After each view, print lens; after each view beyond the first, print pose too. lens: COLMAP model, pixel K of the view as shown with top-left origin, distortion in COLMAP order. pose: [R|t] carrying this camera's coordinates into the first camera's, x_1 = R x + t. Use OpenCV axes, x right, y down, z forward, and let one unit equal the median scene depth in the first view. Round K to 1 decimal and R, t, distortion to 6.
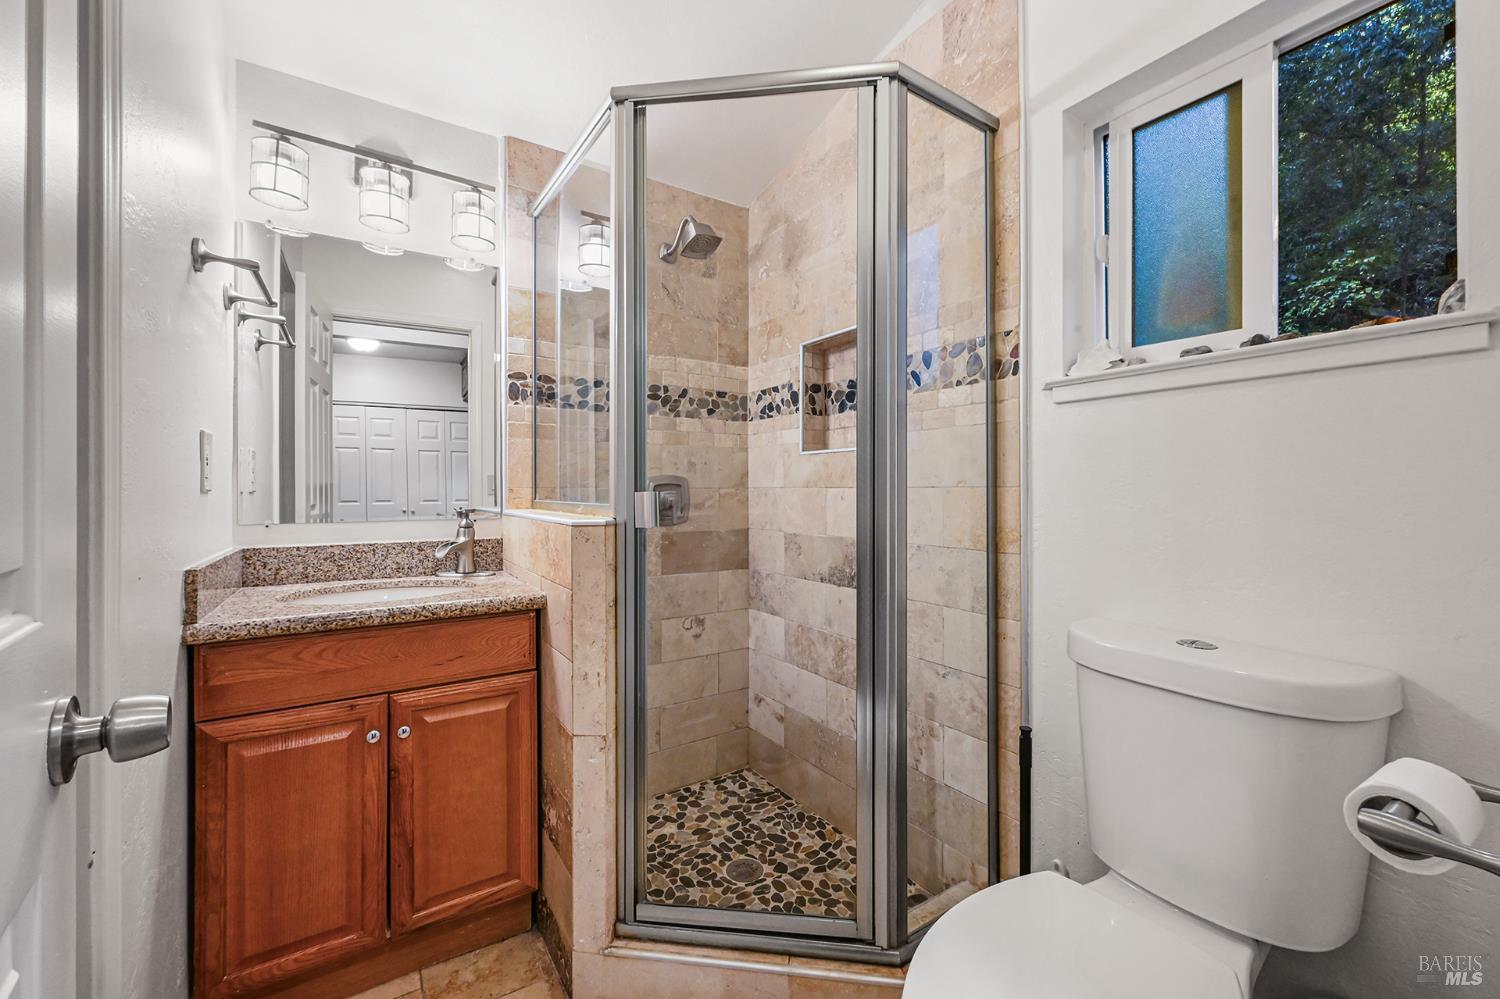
lens RADIAL K [[594.9, 0, 754.2], [0, 594.9, 489.8], [0, 0, 1]] dist [0.000464, -0.000336]
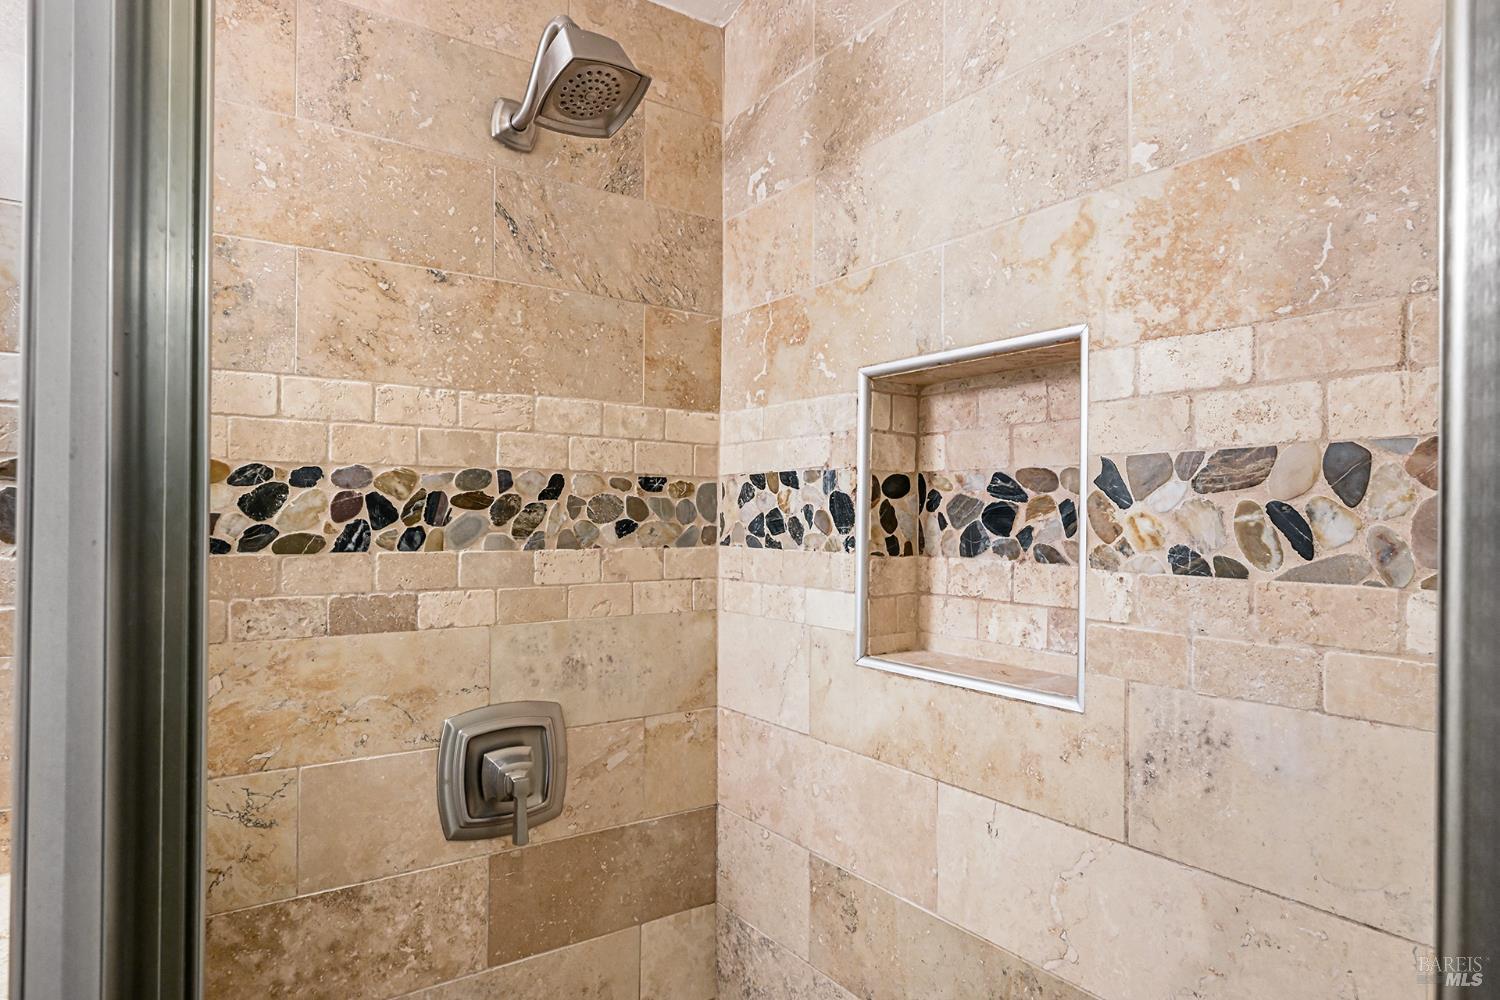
lens RADIAL K [[822.4, 0, 744.4], [0, 822.4, 509.5], [0, 0, 1]] dist [-0.006282, 0.000109]
pose [[0.999589, 0.008750, 0.027317, -0.008390], [-0.008766, 0.999961, 0.000467, -0.148263], [-0.027312, -0.000707, 0.999627, 0.456965]]
